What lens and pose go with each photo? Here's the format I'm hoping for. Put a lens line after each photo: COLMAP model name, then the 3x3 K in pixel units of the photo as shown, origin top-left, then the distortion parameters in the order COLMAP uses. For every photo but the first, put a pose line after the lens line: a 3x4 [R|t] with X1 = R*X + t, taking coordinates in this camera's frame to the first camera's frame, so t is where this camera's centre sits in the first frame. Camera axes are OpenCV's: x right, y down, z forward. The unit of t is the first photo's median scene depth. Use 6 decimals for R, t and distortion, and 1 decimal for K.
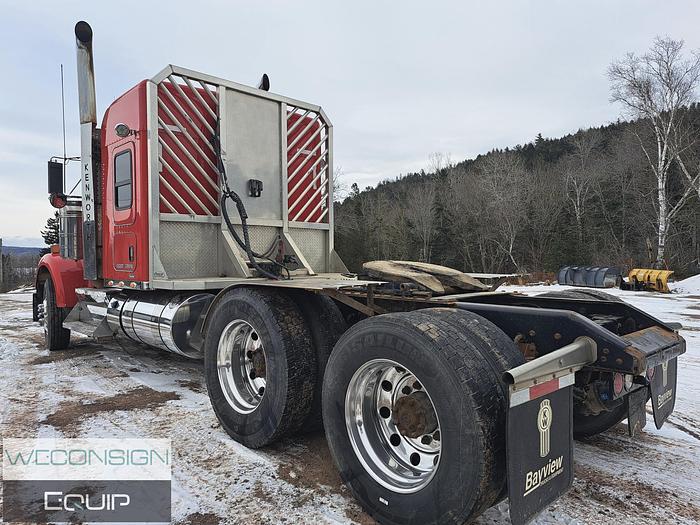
lens RADIAL K [[498.8, 0, 350.0], [0, 498.8, 262.5], [0, 0, 1]] dist [0.037383, -0.007131]
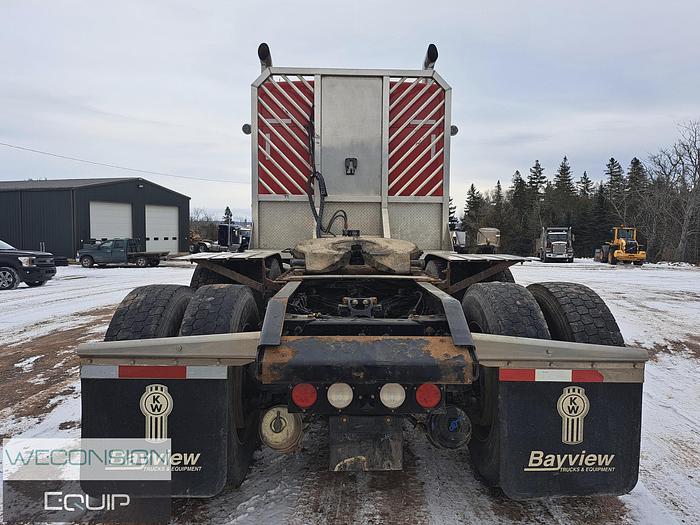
lens RADIAL K [[498.8, 0, 350.0], [0, 498.8, 262.5], [0, 0, 1]] dist [0.037383, -0.007131]
pose [[0.726462, 0.049005, -0.685457, 0.516186], [-0.019750, 0.998531, 0.050455, -0.000470], [0.686923, -0.023116, 0.726362, 0.230473]]
